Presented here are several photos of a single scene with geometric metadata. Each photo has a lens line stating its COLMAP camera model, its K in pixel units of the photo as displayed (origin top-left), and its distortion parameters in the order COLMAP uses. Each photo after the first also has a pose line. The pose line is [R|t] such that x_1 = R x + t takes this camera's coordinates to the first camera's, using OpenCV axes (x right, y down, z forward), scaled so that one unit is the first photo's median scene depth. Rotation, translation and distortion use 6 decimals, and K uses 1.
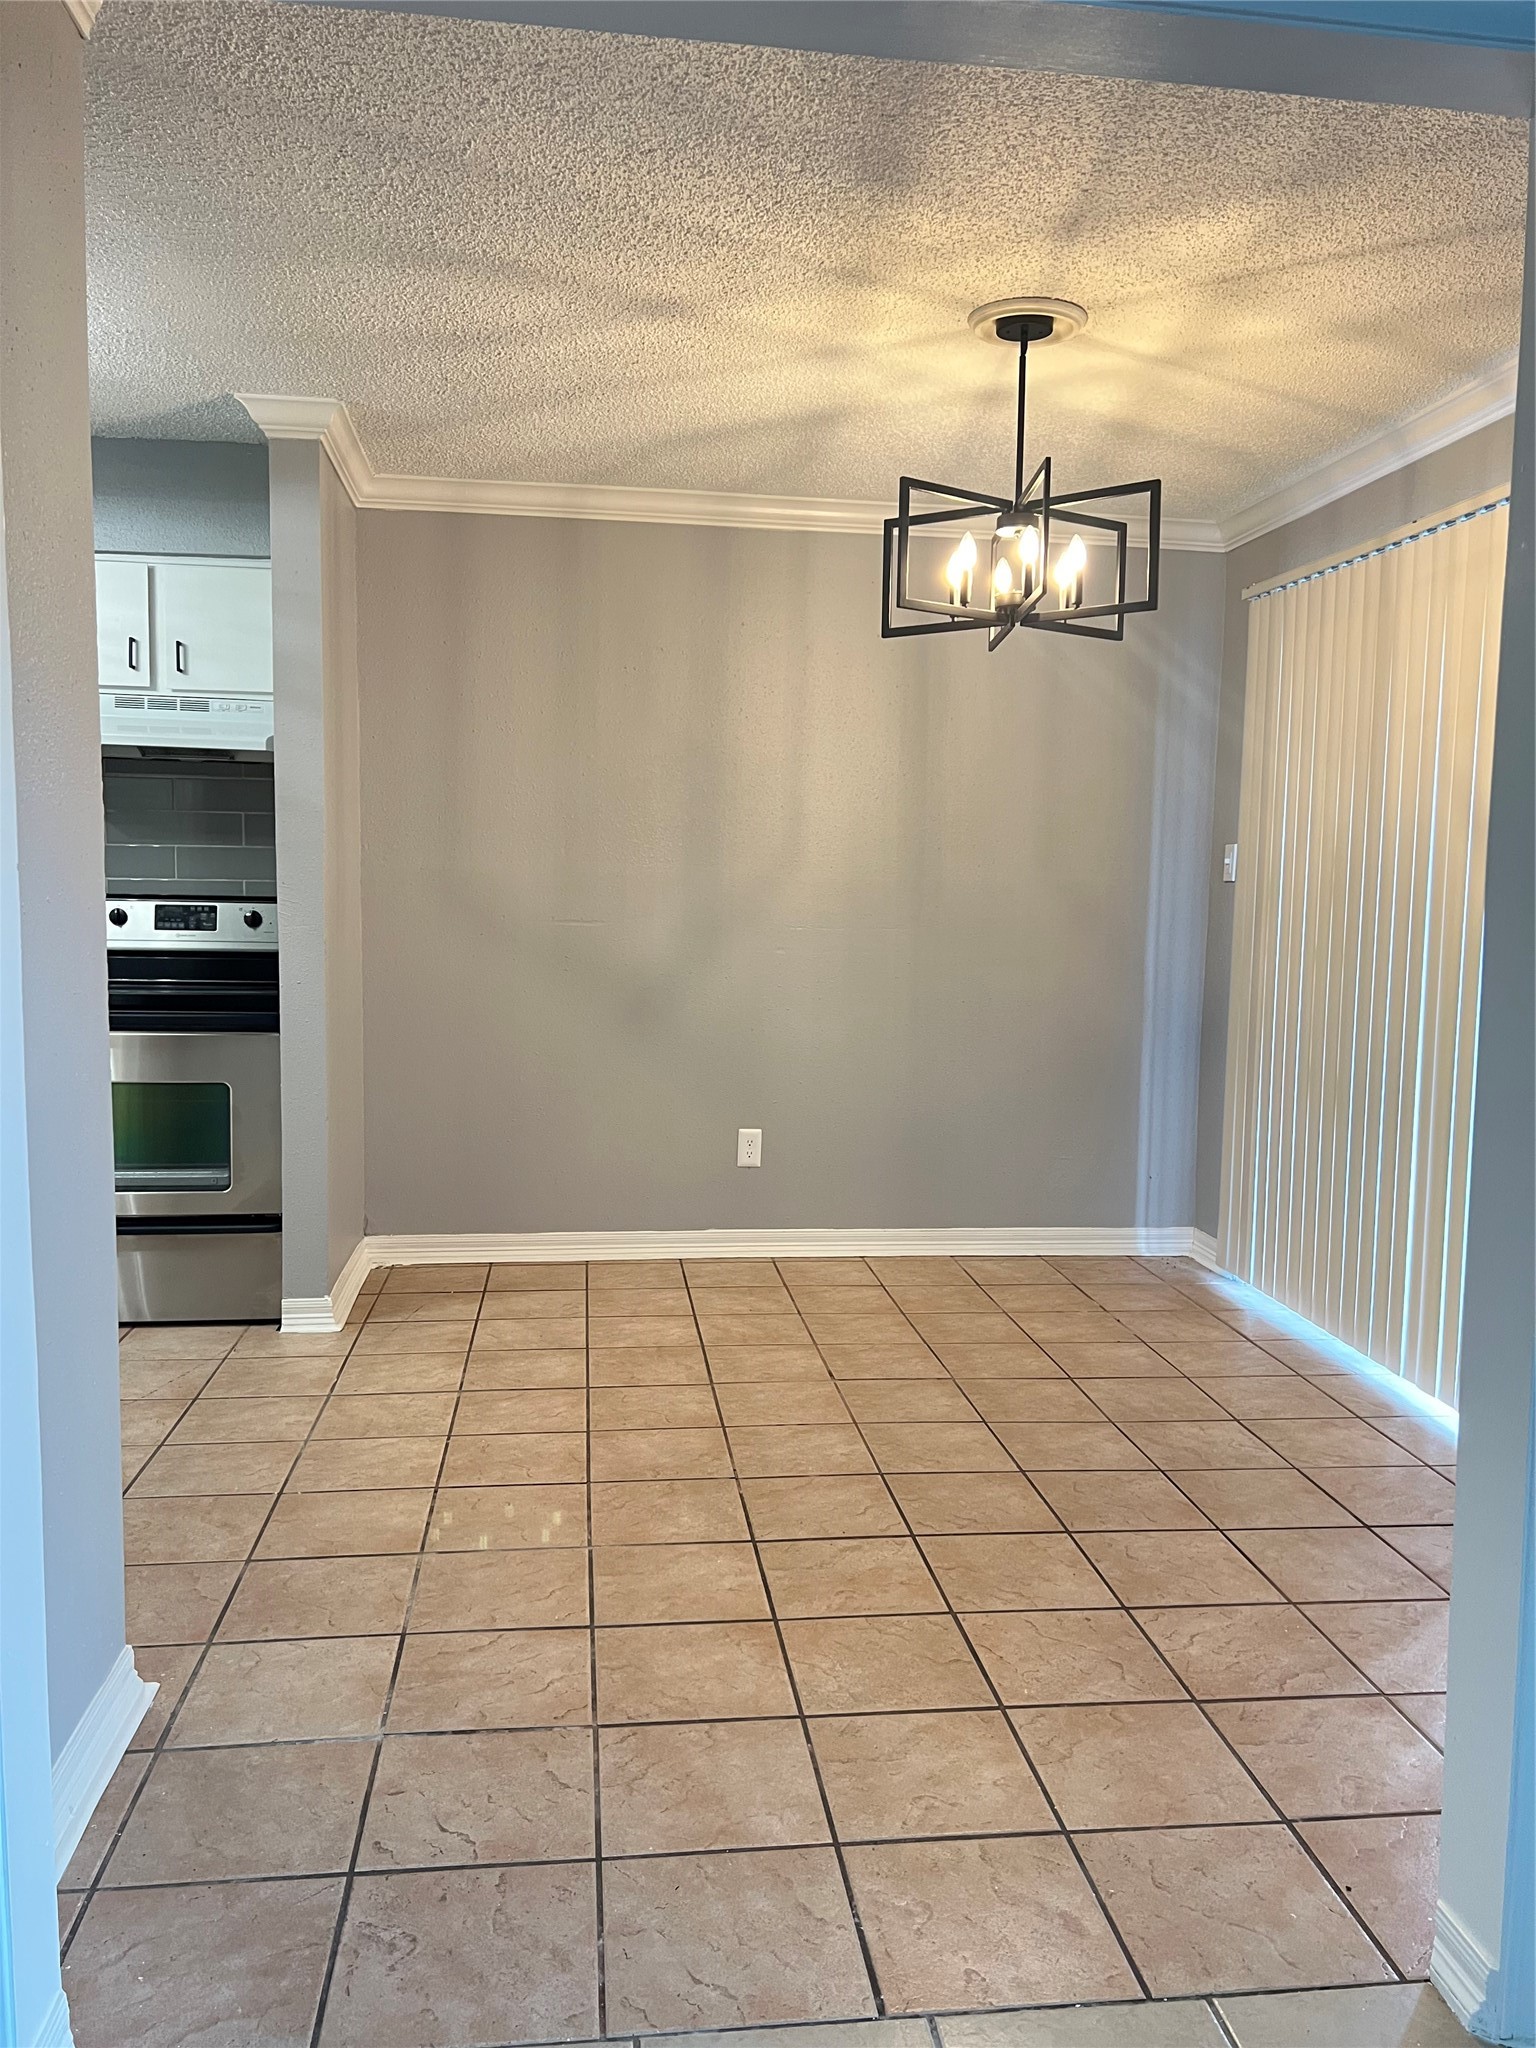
lens RADIAL K [[1544.1, 0, 755.0], [0, 1544.1, 1018.3], [0, 0, 1]] dist [0.057571, -0.063871]
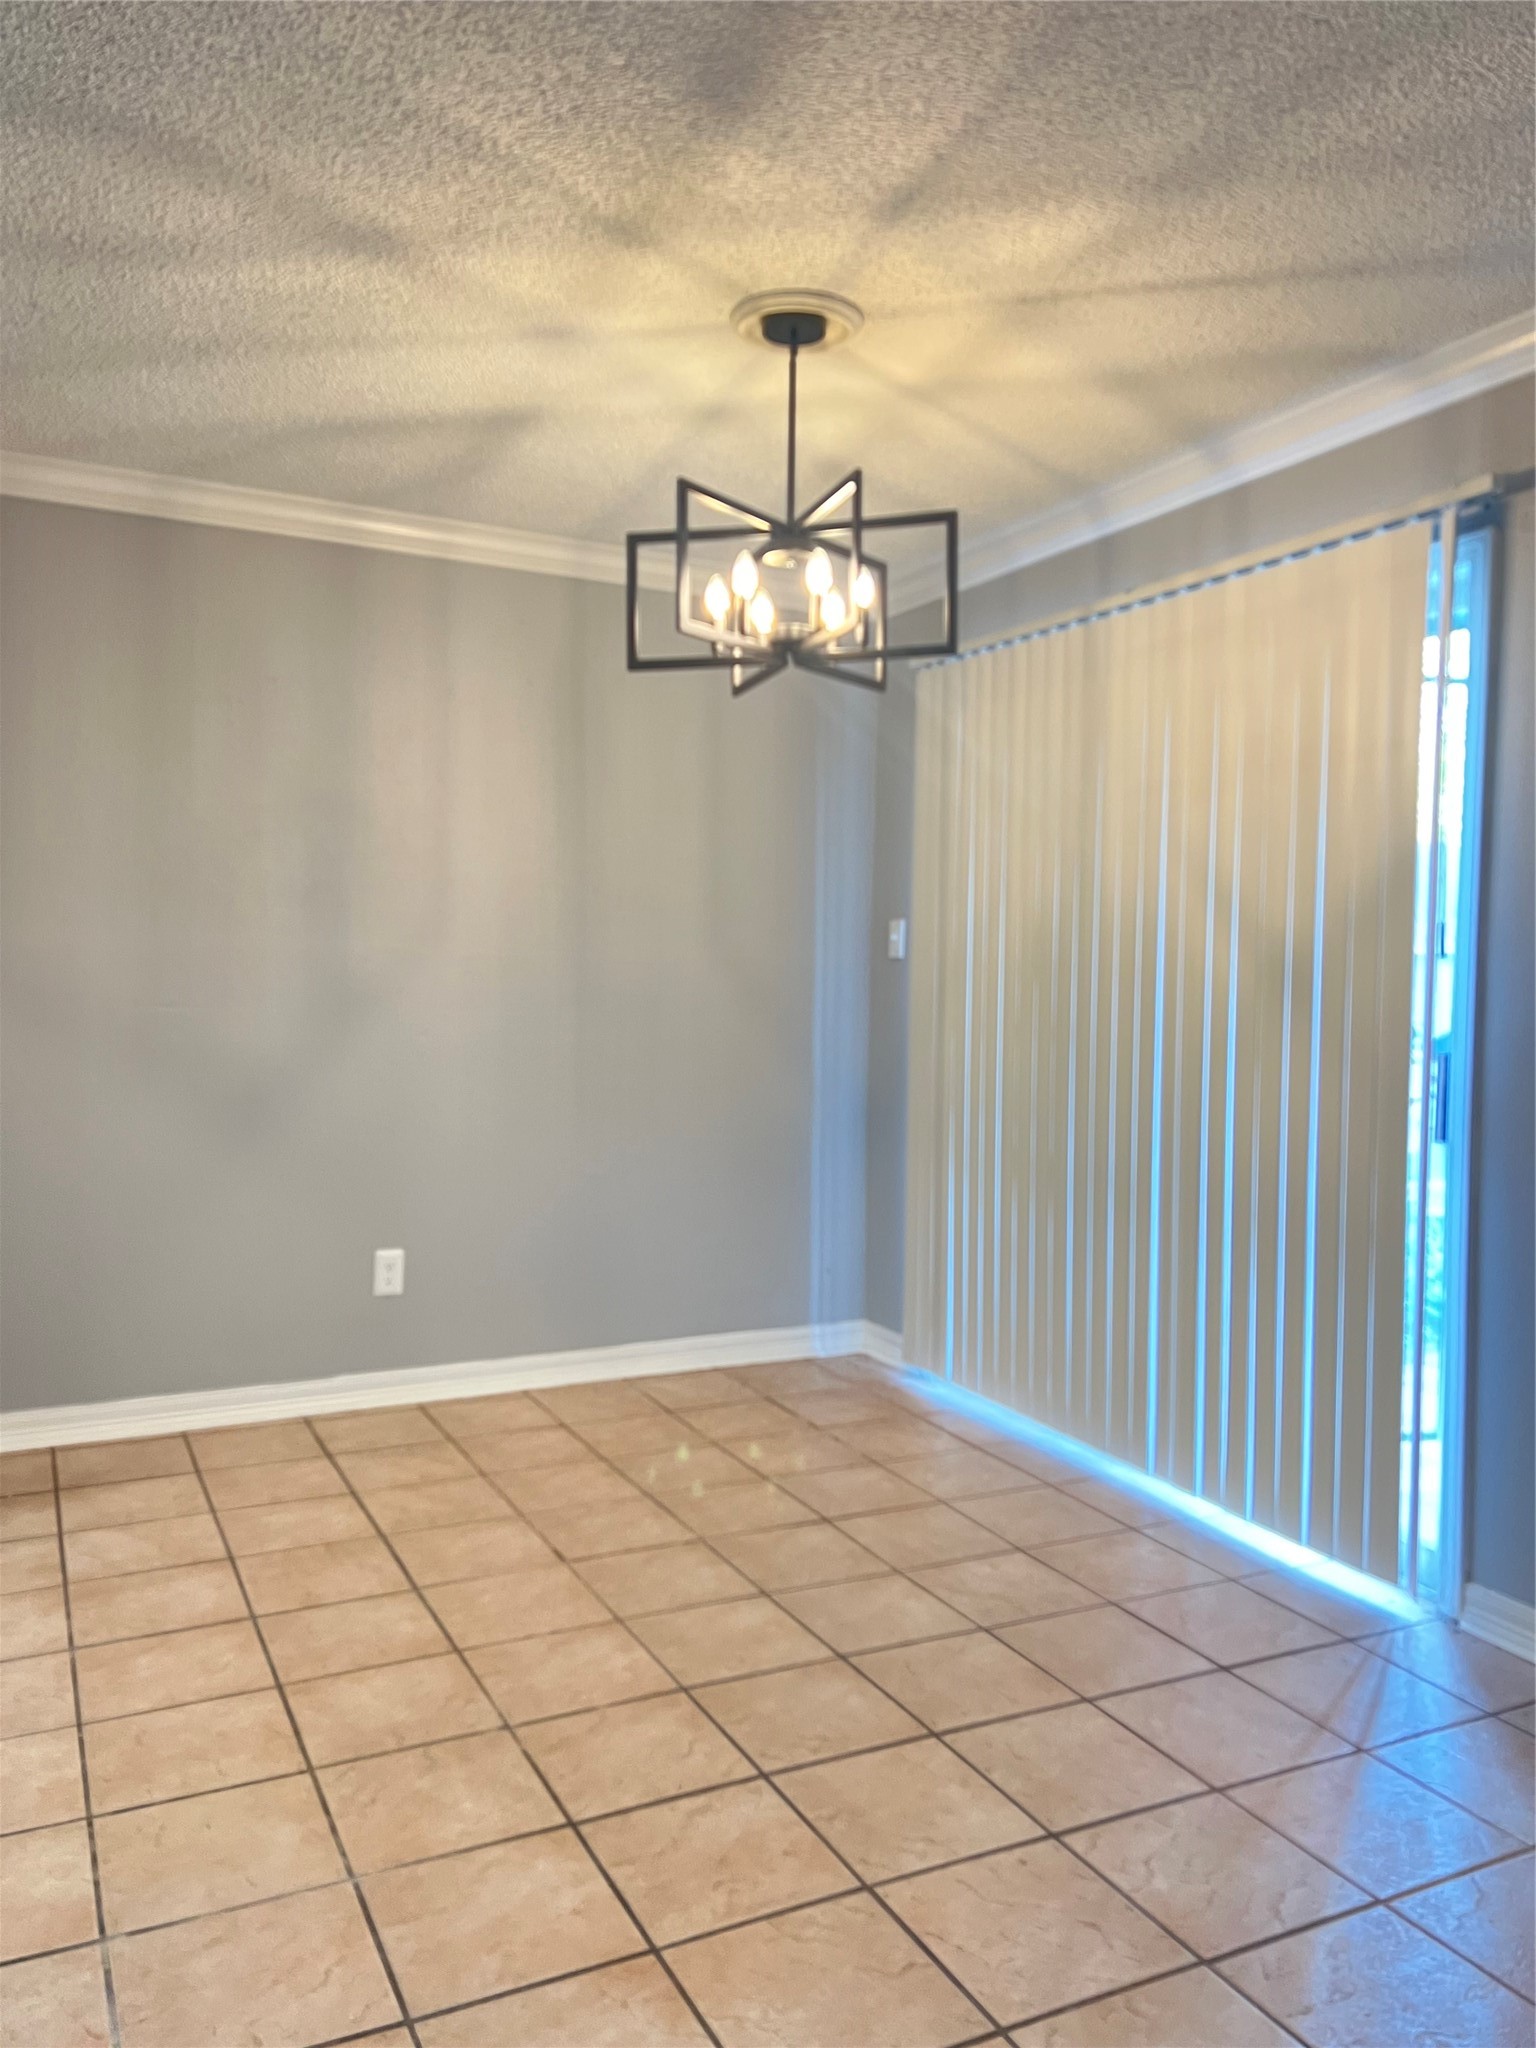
lens RADIAL K [[1544.1, 0, 785.6], [0, 1544.1, 1019.4], [0, 0, 1]] dist [0.057571, -0.063871]
pose [[0.941049, -0.016542, 0.337867, -0.126926], [0.033004, 0.998528, -0.043037, -0.016649], [-0.336658, 0.051651, 0.940210, 0.187040]]
